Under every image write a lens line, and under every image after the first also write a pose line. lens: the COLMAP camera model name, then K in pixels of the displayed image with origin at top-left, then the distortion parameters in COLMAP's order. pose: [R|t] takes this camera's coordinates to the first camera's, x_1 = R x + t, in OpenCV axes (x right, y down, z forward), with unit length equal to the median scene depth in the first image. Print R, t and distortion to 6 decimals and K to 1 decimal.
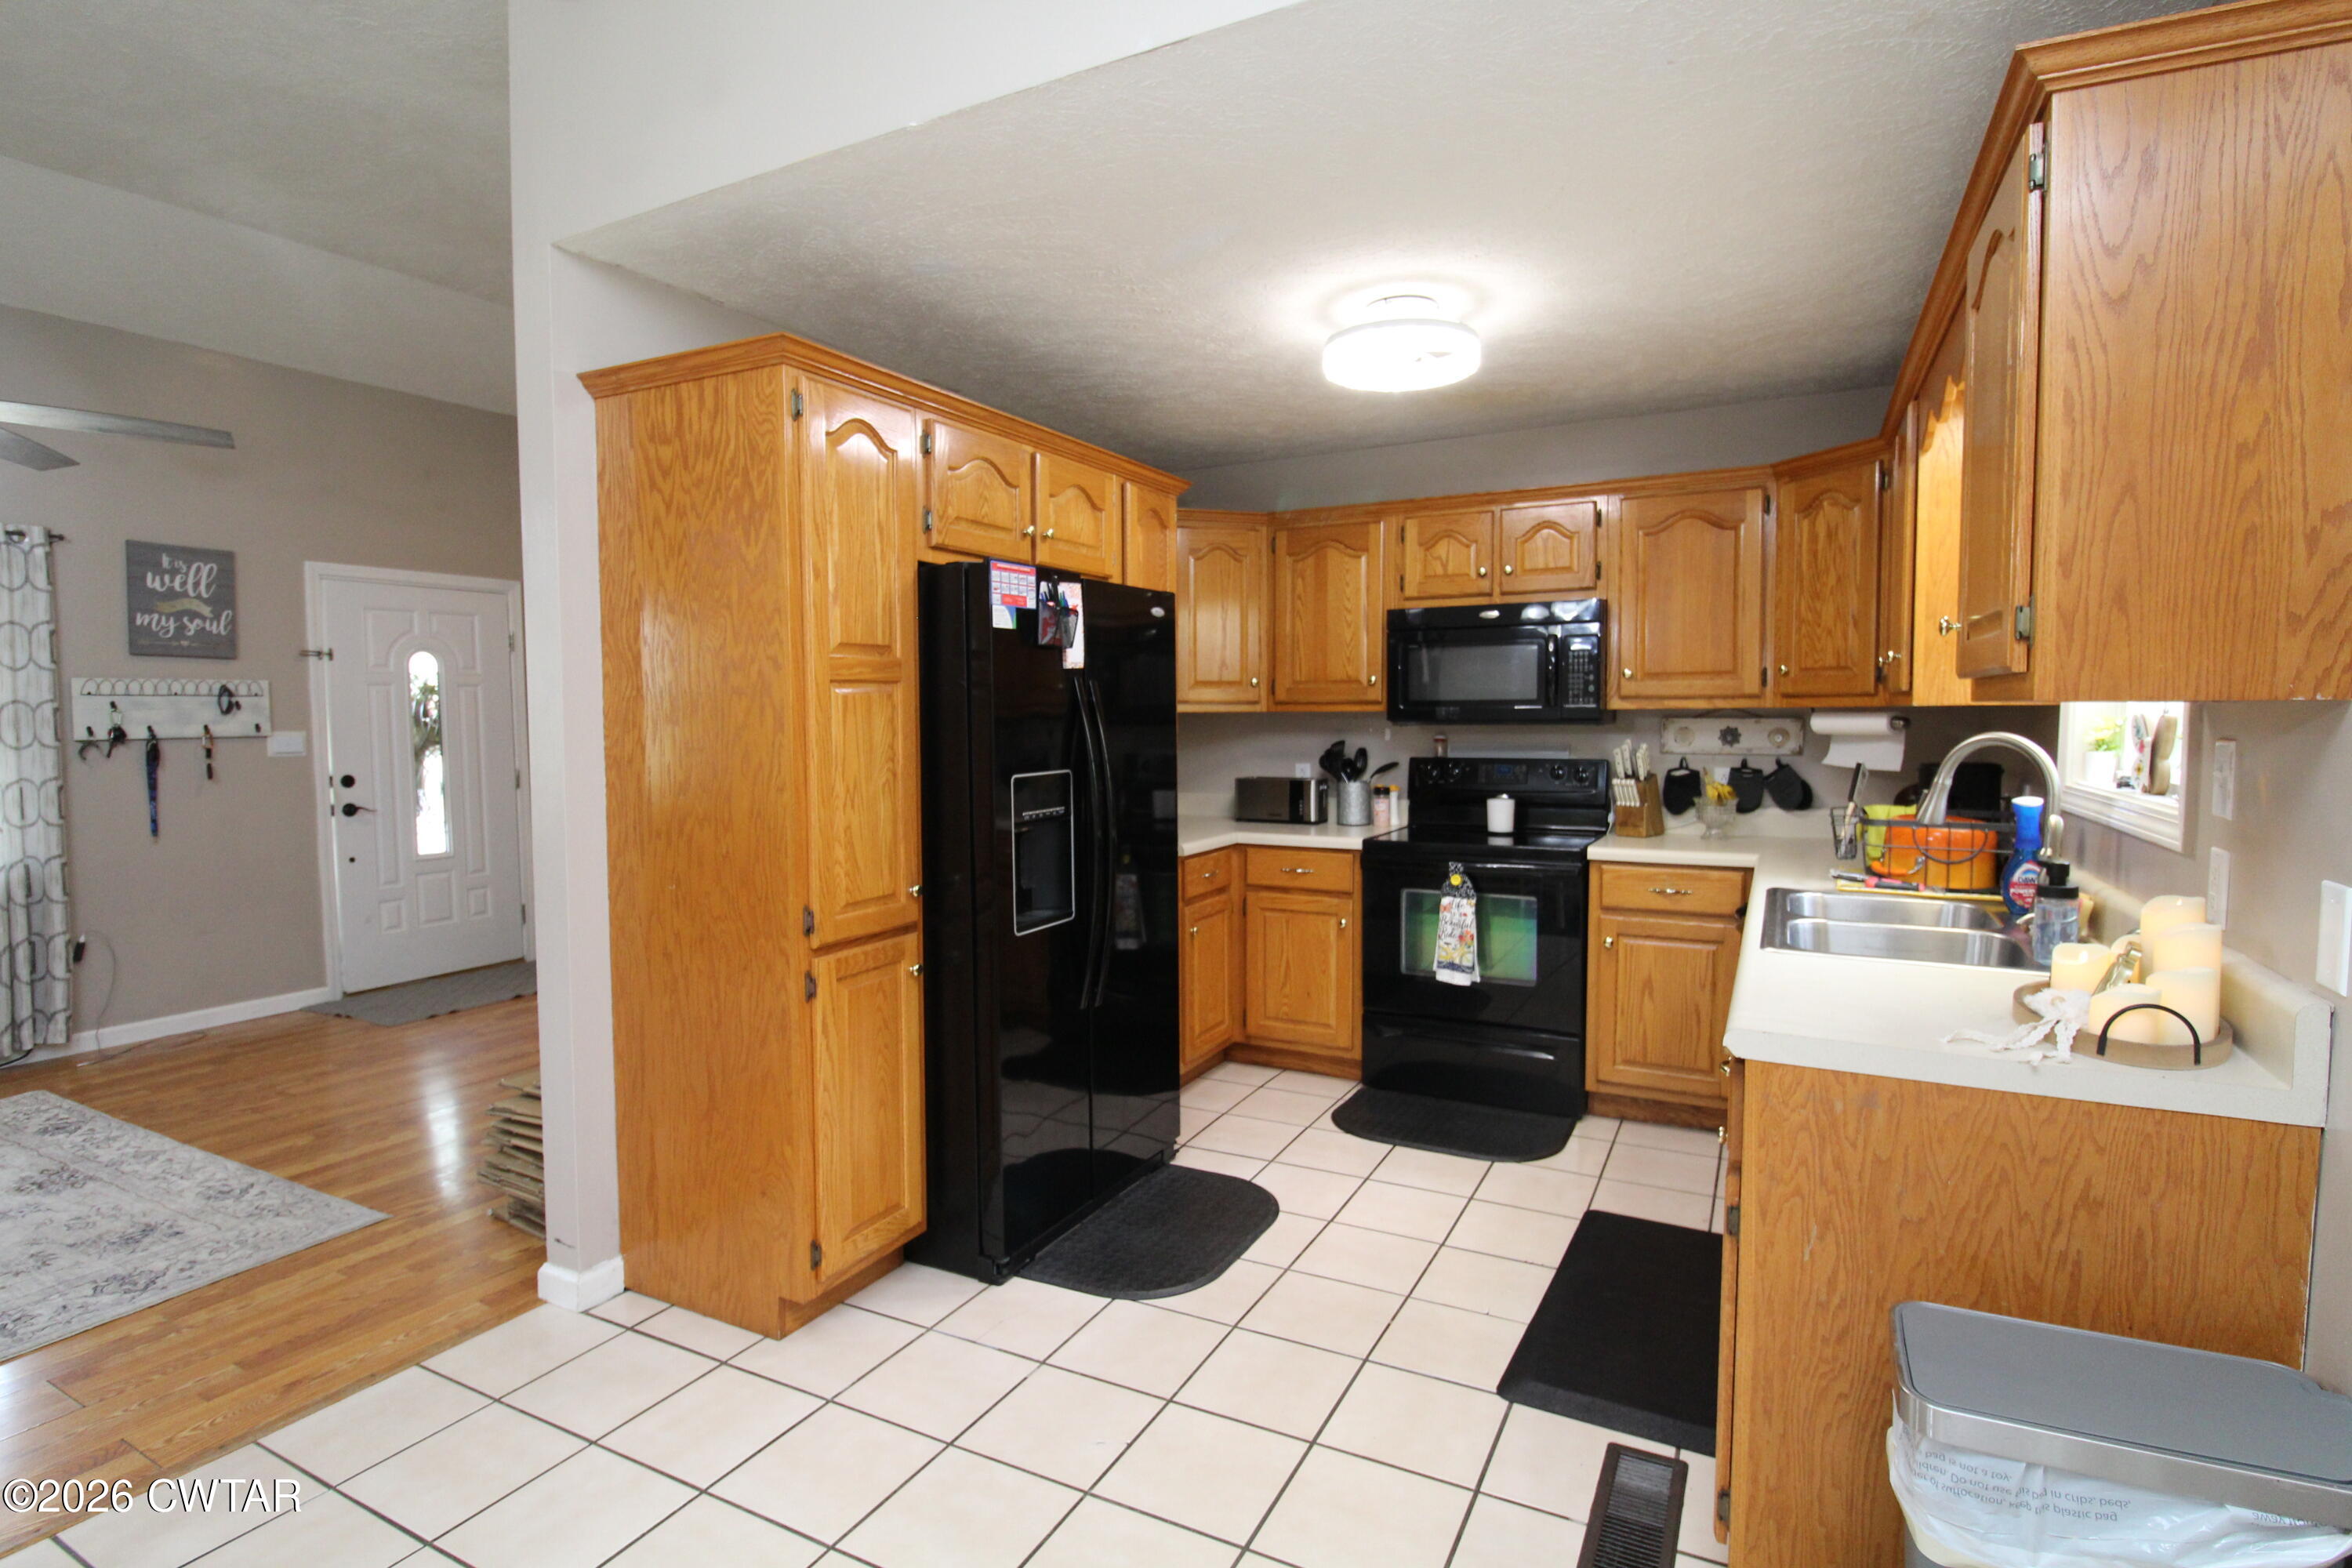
lens RADIAL K [[1150.9, 0, 1181.8], [0, 1150.9, 775.1], [0, 0, 1]] dist [0.000420, -0.012931]
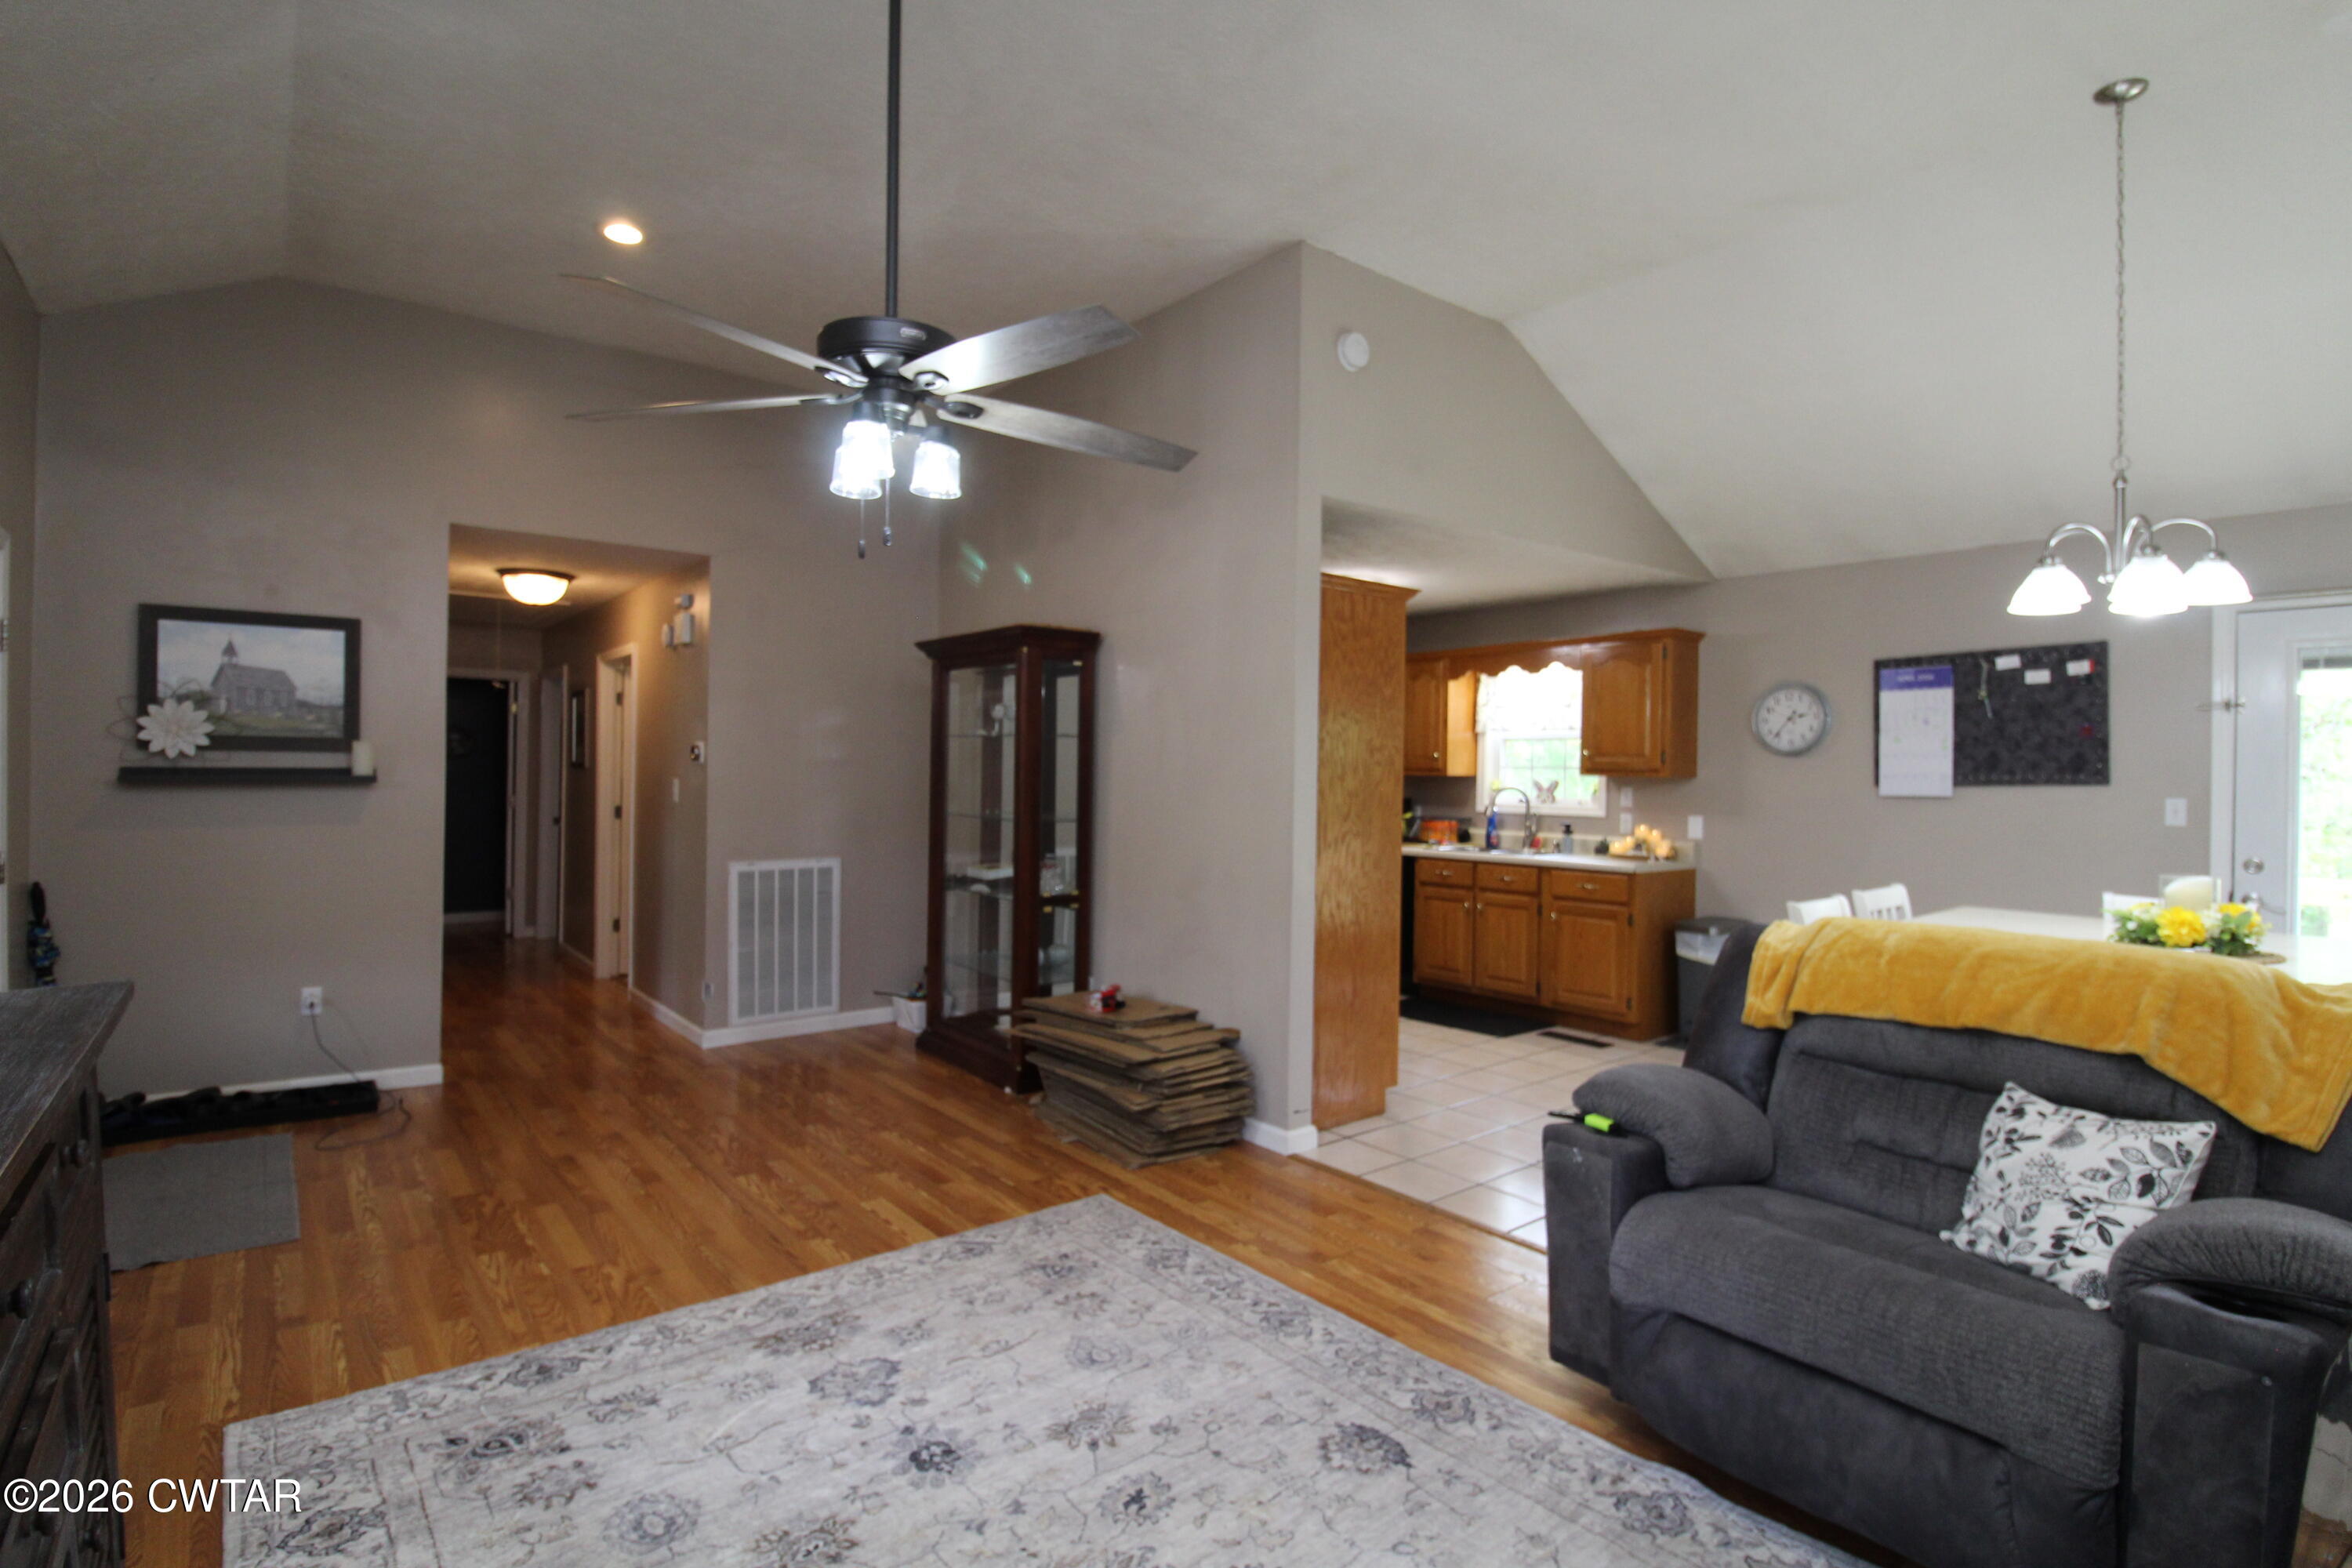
lens RADIAL K [[1150.9, 0, 1188.4], [0, 1150.9, 769.8], [0, 0, 1]] dist [0.000420, -0.012931]
pose [[0.396182, 0.011029, 0.918106, -1.564925], [0.036234, 0.998961, -0.027636, -0.015607], [-0.917457, 0.044215, 0.395371, 0.382624]]
